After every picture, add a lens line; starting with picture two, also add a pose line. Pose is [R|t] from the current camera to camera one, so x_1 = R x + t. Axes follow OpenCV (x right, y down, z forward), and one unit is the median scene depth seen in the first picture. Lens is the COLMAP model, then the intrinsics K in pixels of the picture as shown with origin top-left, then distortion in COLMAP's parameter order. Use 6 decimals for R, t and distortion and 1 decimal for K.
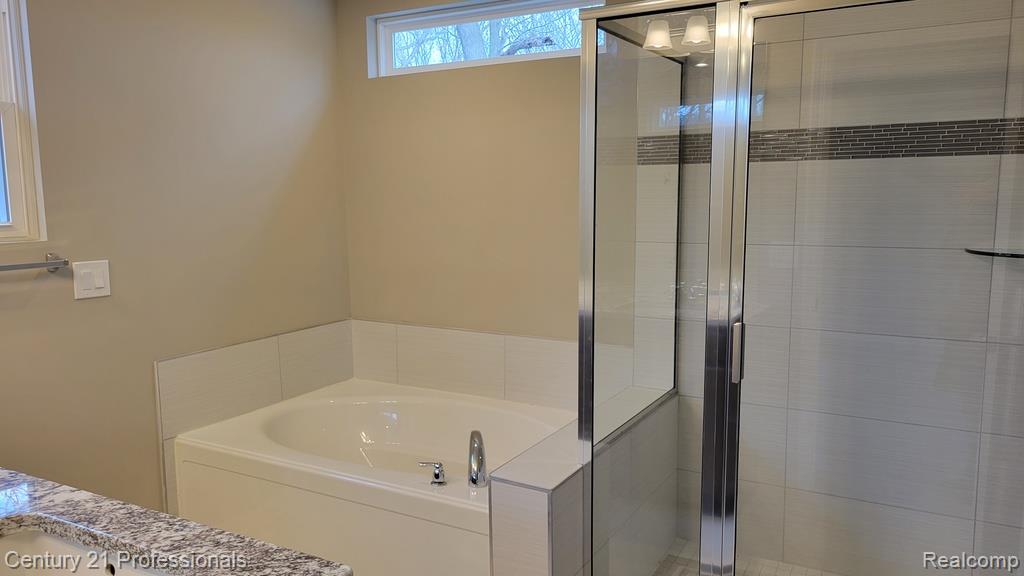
lens RADIAL K [[765.6, 0, 511.2], [0, 765.6, 285.9], [0, 0, 1]] dist [0.030923, -0.000644]
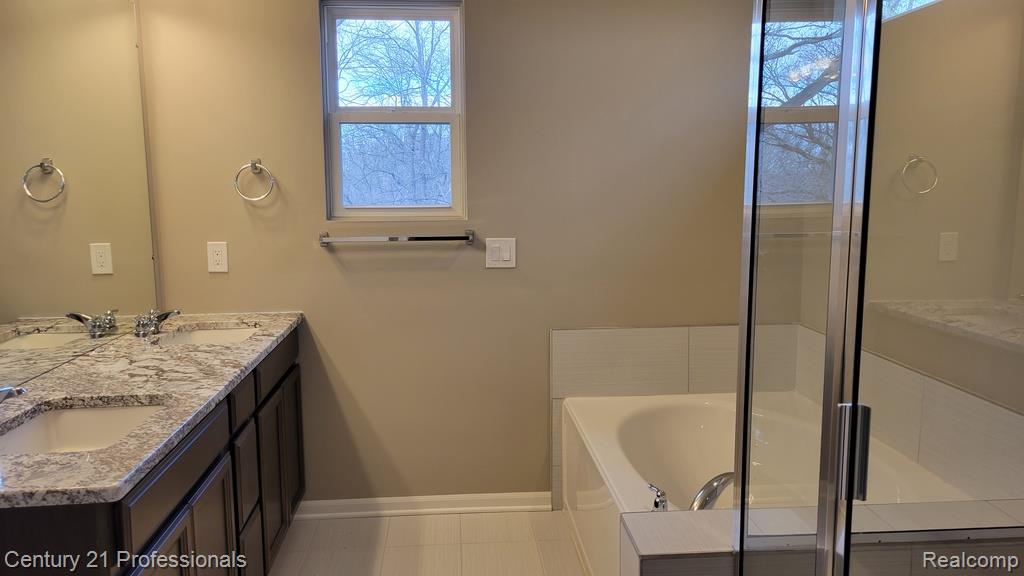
lens RADIAL K [[765.6, 0, 510.2], [0, 765.6, 290.2], [0, 0, 1]] dist [0.030923, -0.000644]
pose [[0.560715, 0.117052, -0.819694, 0.489323], [-0.097775, 0.992391, 0.074830, -0.044160], [0.822216, 0.038188, 0.567893, 0.345358]]
